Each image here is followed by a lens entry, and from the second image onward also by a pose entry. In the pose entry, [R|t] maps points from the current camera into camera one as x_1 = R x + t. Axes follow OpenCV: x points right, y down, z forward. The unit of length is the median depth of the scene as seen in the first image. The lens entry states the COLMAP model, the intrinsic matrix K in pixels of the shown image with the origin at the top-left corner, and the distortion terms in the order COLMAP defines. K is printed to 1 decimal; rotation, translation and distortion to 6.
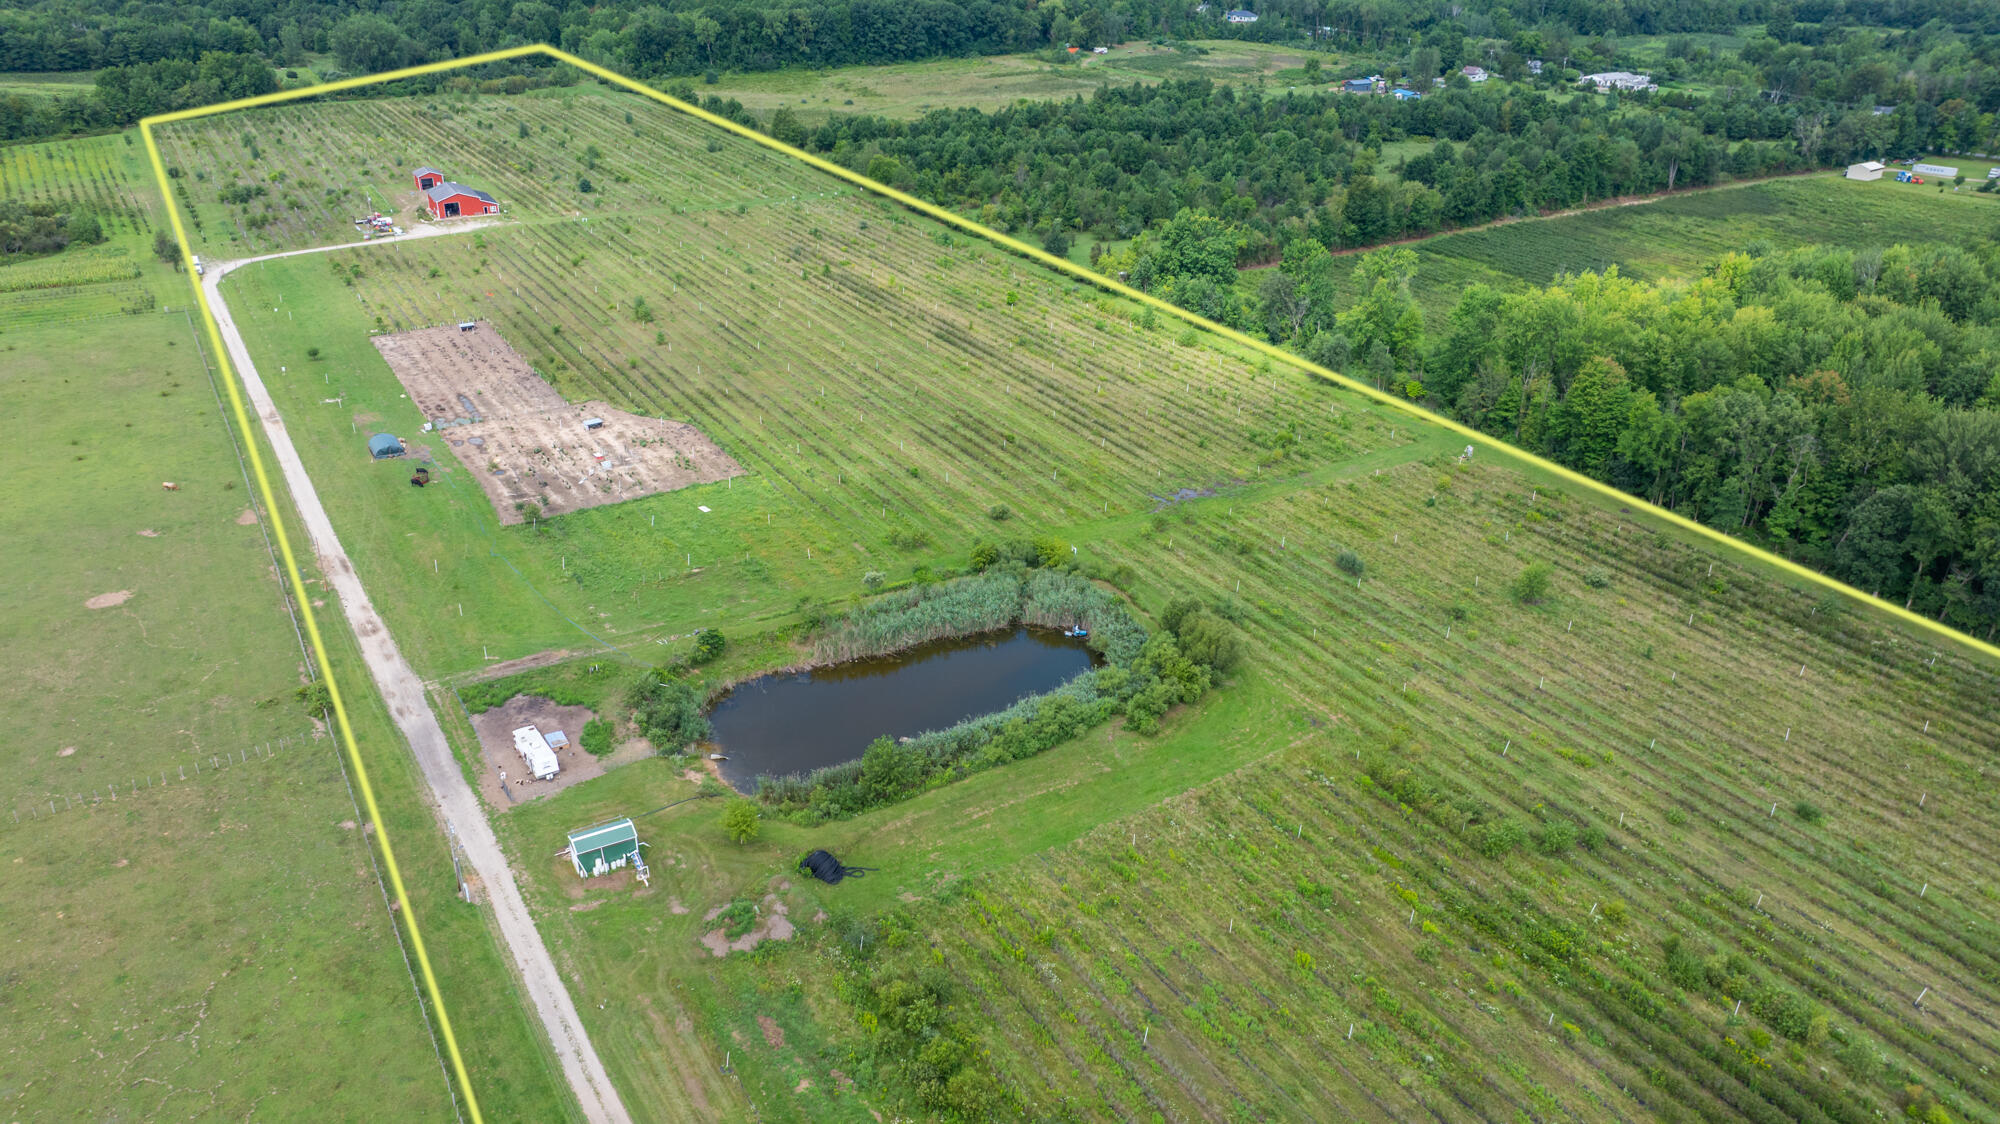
lens RADIAL K [[1434.1, 0, 1017.1], [0, 1434.1, 561.6], [0, 0, 1]] dist [-0.029367, 0.055973]
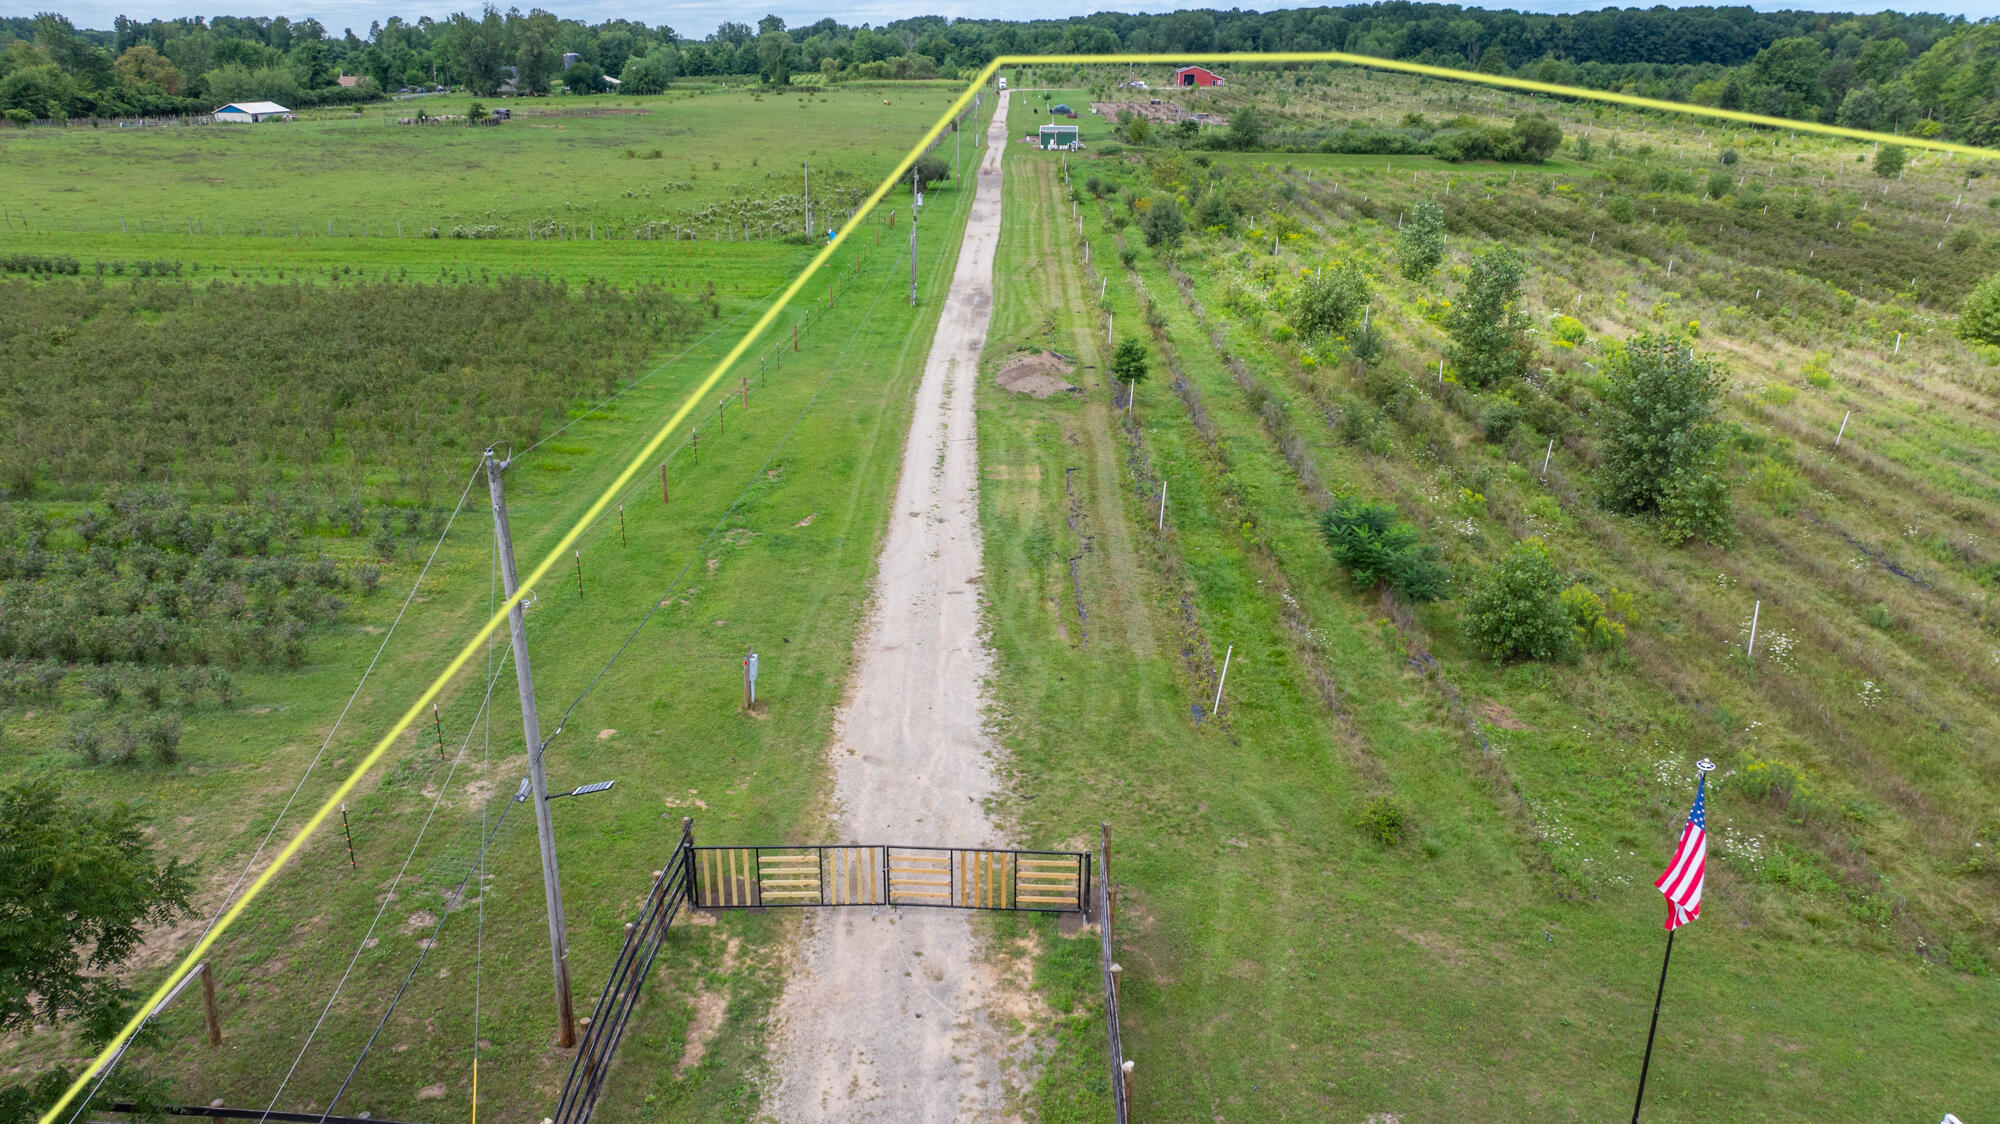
lens RADIAL K [[1434.1, 0, 1017.1], [0, 1434.1, 561.6], [0, 0, 1]] dist [-0.029367, 0.055973]
pose [[0.843741, 0.187396, -0.502975, 0.266452], [-0.239221, 0.970147, -0.039840, 0.344449], [0.480494, 0.153937, 0.863382, -0.157796]]
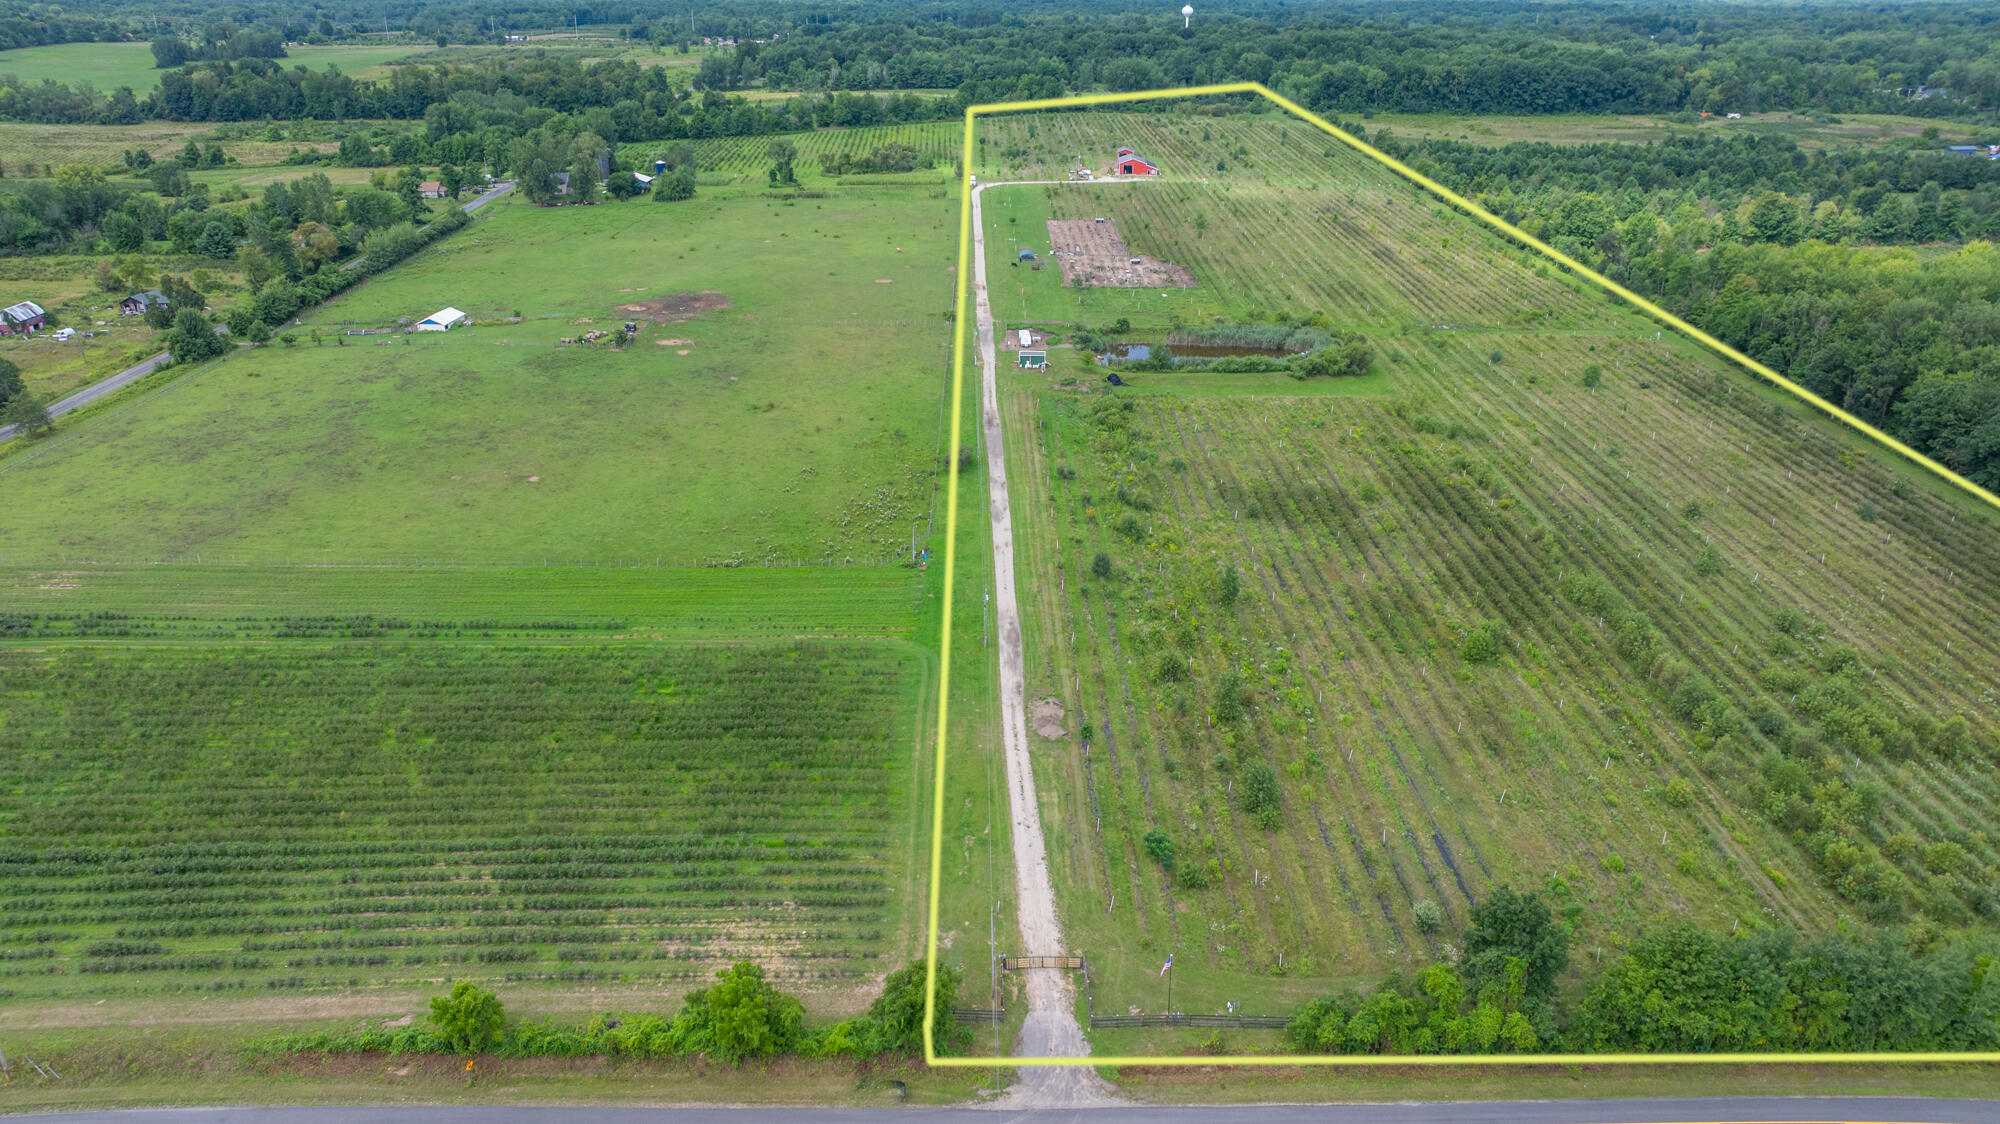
lens RADIAL K [[1434.1, 0, 1017.1], [0, 1434.1, 561.6], [0, 0, 1]] dist [-0.029367, 0.055973]
pose [[0.862896, 0.200042, -0.464106, 0.392126], [-0.223609, 0.974669, 0.004359, 0.241536], [0.453222, 0.100017, 0.885769, -0.488222]]
